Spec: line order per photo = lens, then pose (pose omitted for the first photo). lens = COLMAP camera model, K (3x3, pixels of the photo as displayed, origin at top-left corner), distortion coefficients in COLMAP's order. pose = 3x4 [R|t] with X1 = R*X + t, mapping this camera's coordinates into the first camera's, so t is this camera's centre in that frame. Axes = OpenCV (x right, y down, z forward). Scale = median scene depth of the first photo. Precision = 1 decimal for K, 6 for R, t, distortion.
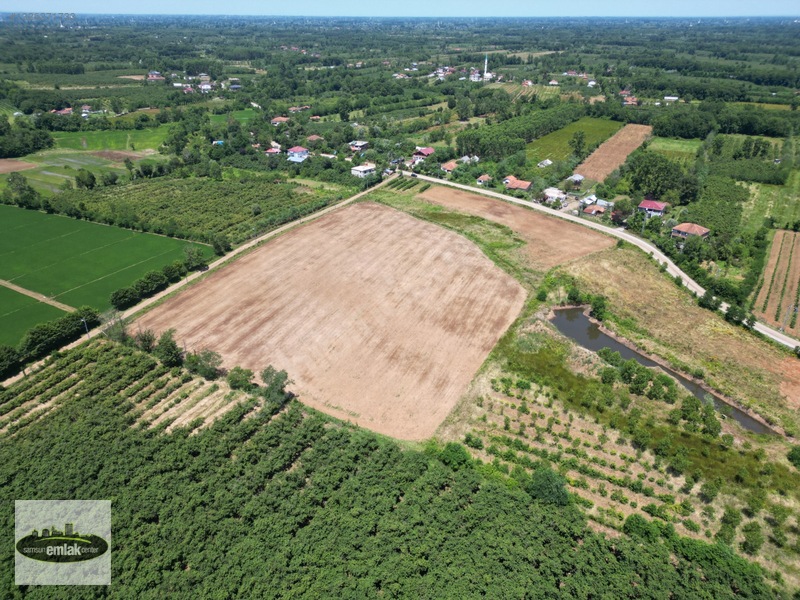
lens RADIAL K [[560.8, 0, 400.0], [0, 560.8, 296.6], [0, 0, 1]] dist [0.055966, -0.040166]
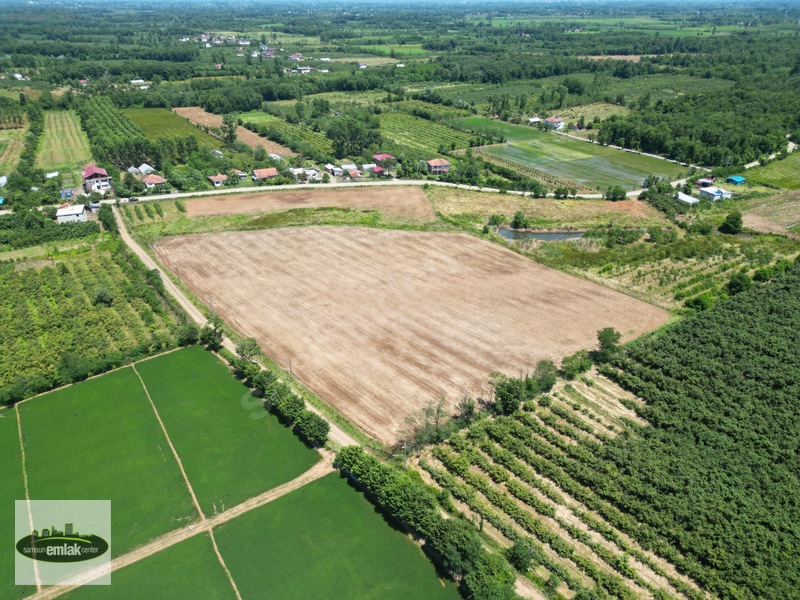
lens RADIAL K [[560.8, 0, 400.8], [0, 560.8, 300.5], [0, 0, 1]] dist [0.055966, -0.040166]
pose [[0.453716, -0.424037, 0.783795, -0.570066], [0.399114, 0.883085, 0.246717, -0.160379], [-0.796774, 0.200884, 0.569909, 0.319653]]
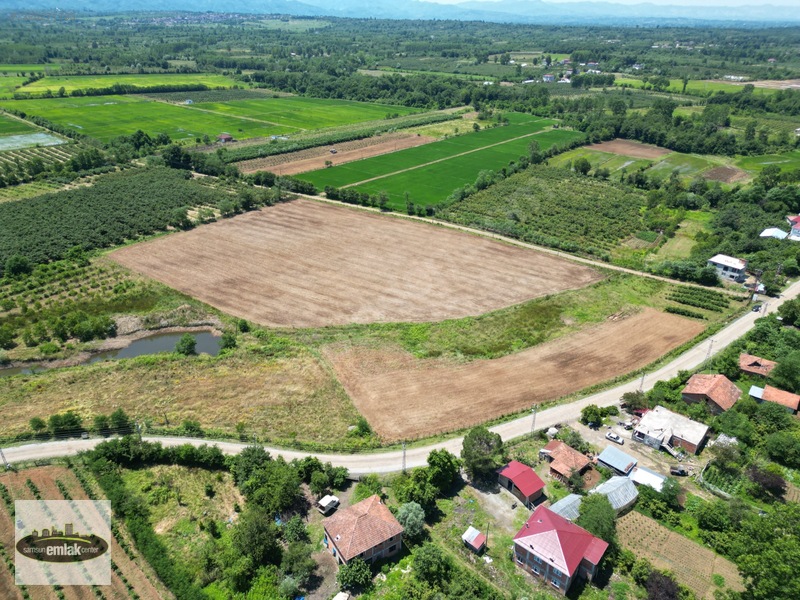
lens RADIAL K [[560.8, 0, 400.5], [0, 560.8, 303.7], [0, 0, 1]] dist [0.055966, -0.040166]
pose [[-0.151892, 0.443097, -0.883512, 0.663690], [-0.452515, 0.763525, 0.460716, -0.370939], [0.878726, 0.469782, 0.084534, 0.751574]]
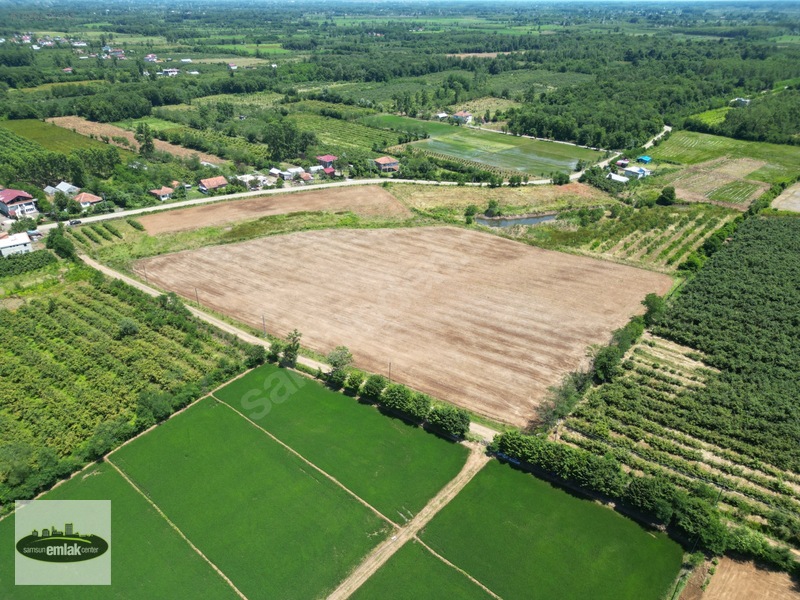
lens RADIAL K [[560.8, 0, 401.1], [0, 560.8, 299.6], [0, 0, 1]] dist [0.055966, -0.040166]
pose [[0.199057, -0.464125, 0.863113, -0.642468], [0.432630, 0.831886, 0.347557, -0.240965], [-0.879322, 0.304225, 0.366388, 0.480082]]
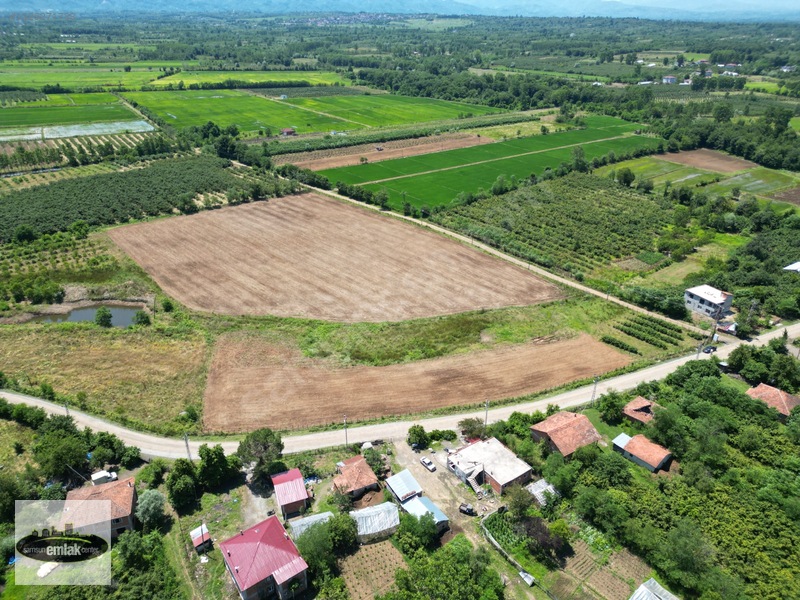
lens RADIAL K [[560.8, 0, 400.1], [0, 560.8, 303.5], [0, 0, 1]] dist [0.055966, -0.040166]
pose [[-0.388182, 0.415335, -0.822686, 0.592034], [-0.418387, 0.715970, 0.558873, -0.470102], [0.821138, 0.561146, -0.104156, 0.948012]]
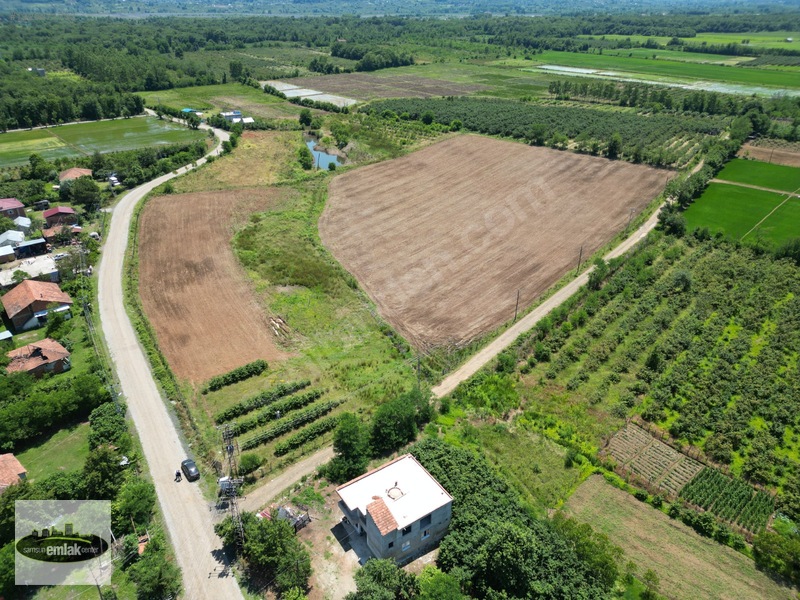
lens RADIAL K [[560.8, 0, 400.5], [0, 560.8, 300.7], [0, 0, 1]] dist [0.055966, -0.040166]
pose [[-0.967097, -0.123298, 0.222535, -0.122894], [0.109807, 0.586745, 0.802292, -0.512714], [-0.229493, 0.800330, -0.553900, 1.230445]]
